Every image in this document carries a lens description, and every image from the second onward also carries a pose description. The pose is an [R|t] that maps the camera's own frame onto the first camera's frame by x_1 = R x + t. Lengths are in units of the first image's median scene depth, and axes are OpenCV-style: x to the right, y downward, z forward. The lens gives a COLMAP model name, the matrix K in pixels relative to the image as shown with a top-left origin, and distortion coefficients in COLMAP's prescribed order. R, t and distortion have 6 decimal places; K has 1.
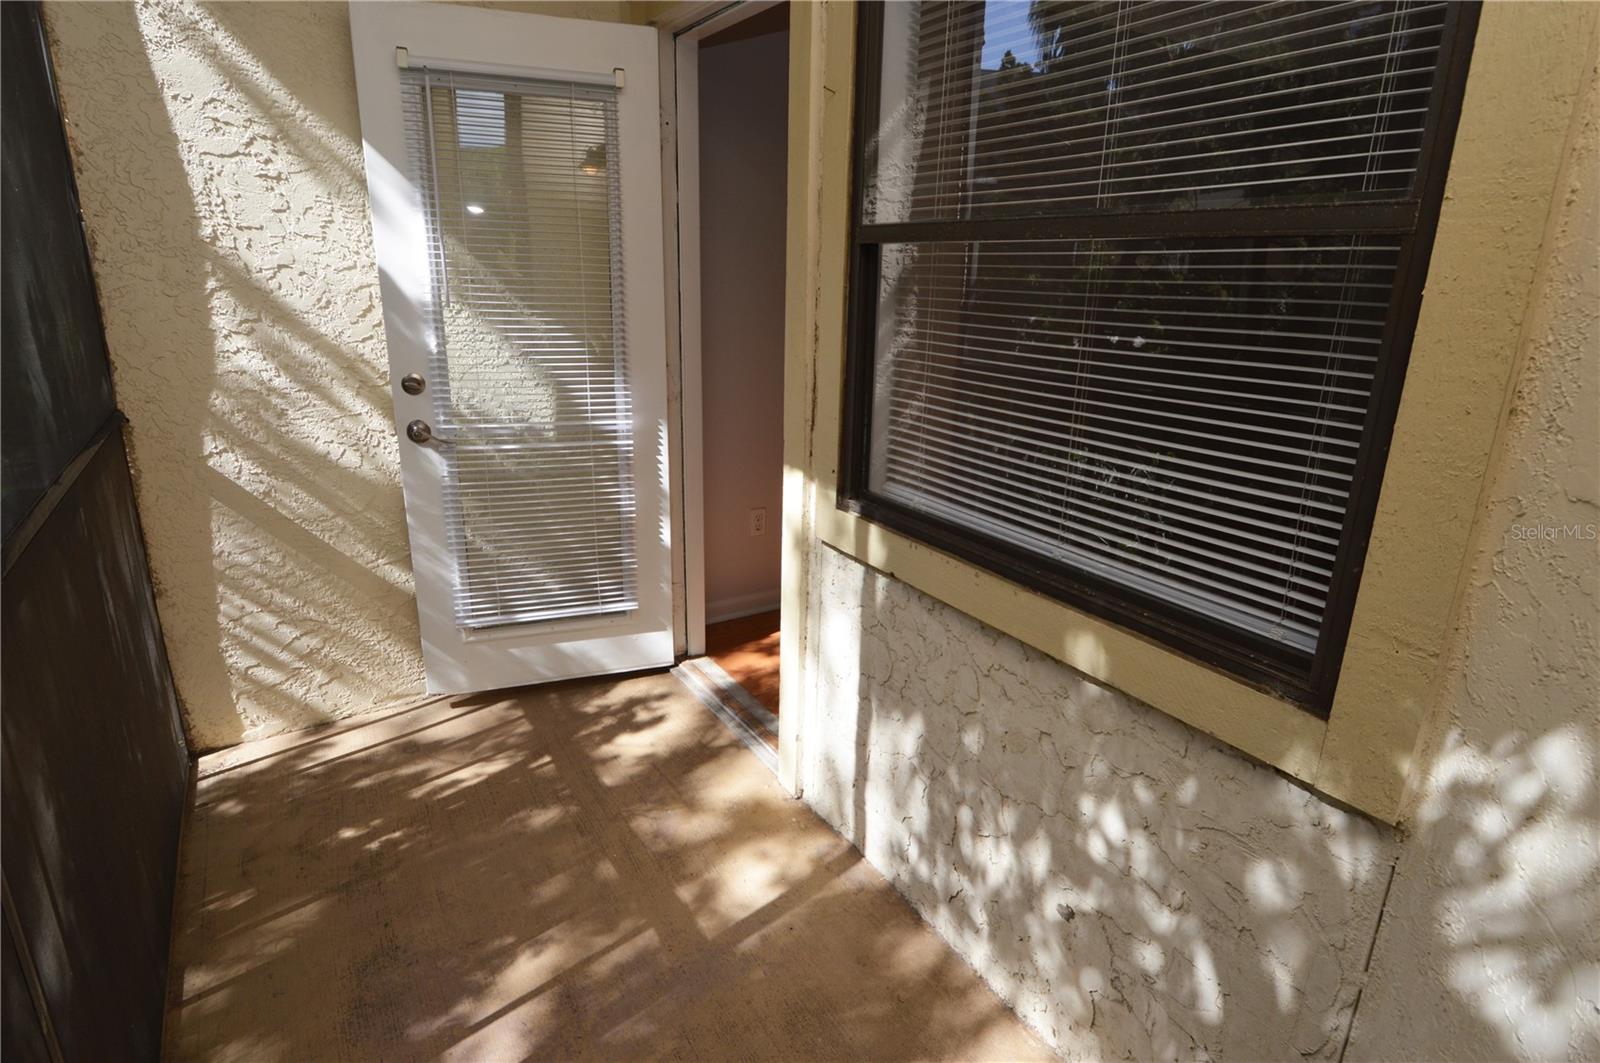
lens RADIAL K [[914.7, 0, 785.7], [0, 914.7, 541.5], [0, 0, 1]] dist [0.014855, -0.026772]
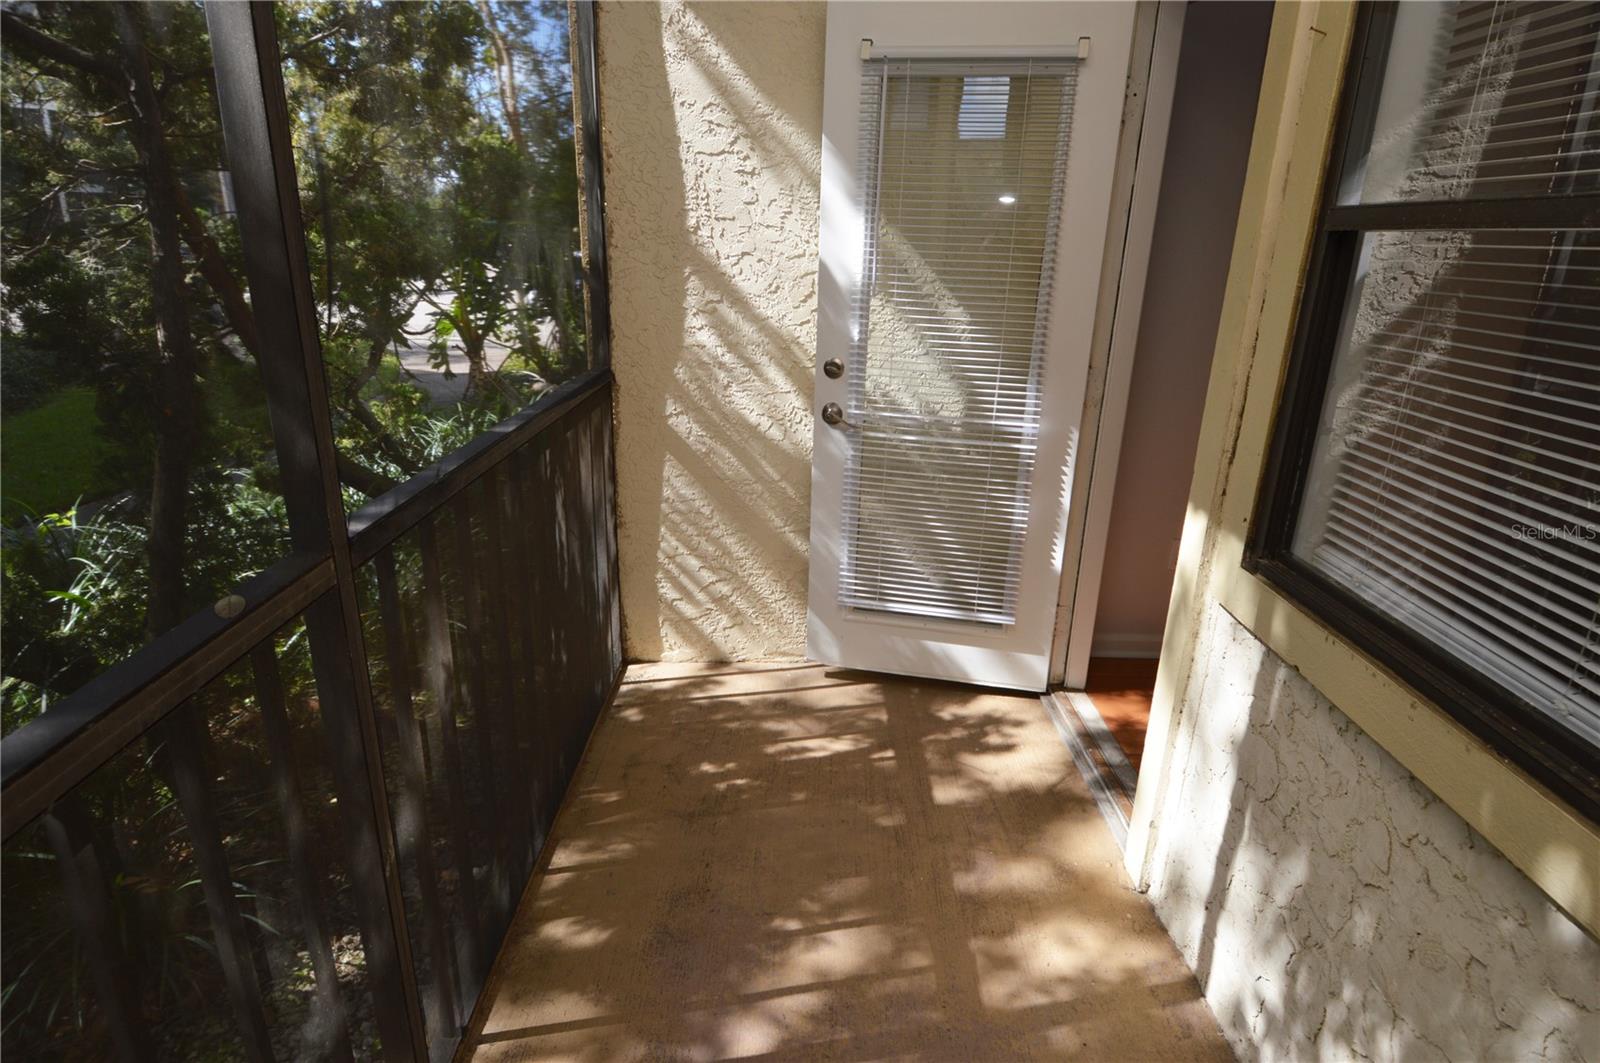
lens RADIAL K [[854.6, 0, 811.8], [0, 854.6, 526.5], [0, 0, 1]] dist [0.024000, -0.033695]
pose [[0.848867, 0.169693, -0.500629, 0.093028], [-0.163746, 0.984901, 0.056194, -0.044858], [0.502605, 0.034275, 0.863836, 0.150318]]
